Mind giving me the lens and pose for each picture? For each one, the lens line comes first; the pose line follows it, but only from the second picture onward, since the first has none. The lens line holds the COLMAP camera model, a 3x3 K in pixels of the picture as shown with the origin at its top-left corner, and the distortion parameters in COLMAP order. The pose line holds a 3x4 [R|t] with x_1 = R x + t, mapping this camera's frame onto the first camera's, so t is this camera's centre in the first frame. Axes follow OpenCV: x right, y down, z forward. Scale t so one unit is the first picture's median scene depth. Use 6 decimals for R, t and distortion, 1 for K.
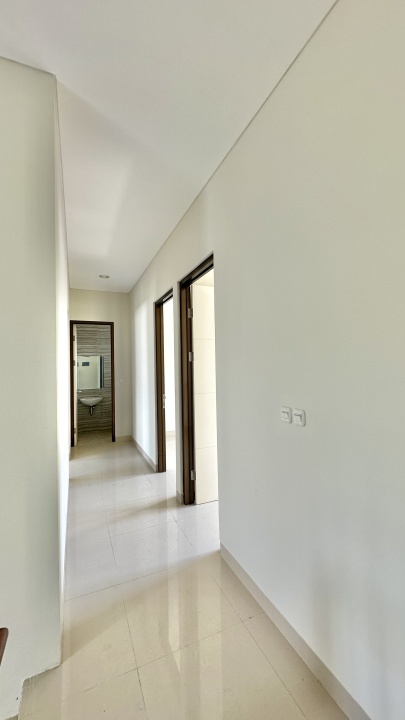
lens RADIAL K [[292.9, 0, 200.5], [0, 292.9, 362.1], [0, 0, 1]] dist [-0.000887, -0.000161]
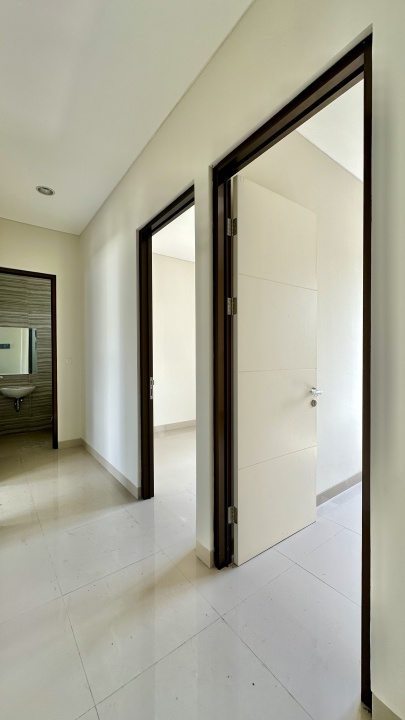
lens RADIAL K [[292.9, 0, 205.8], [0, 292.9, 359.1], [0, 0, 1]] dist [-0.000887, -0.000161]
pose [[0.972935, 0.010741, 0.230829, -0.153492], [-0.016404, 0.999609, 0.022629, 0.052146], [-0.230496, -0.025803, 0.972731, 0.342761]]
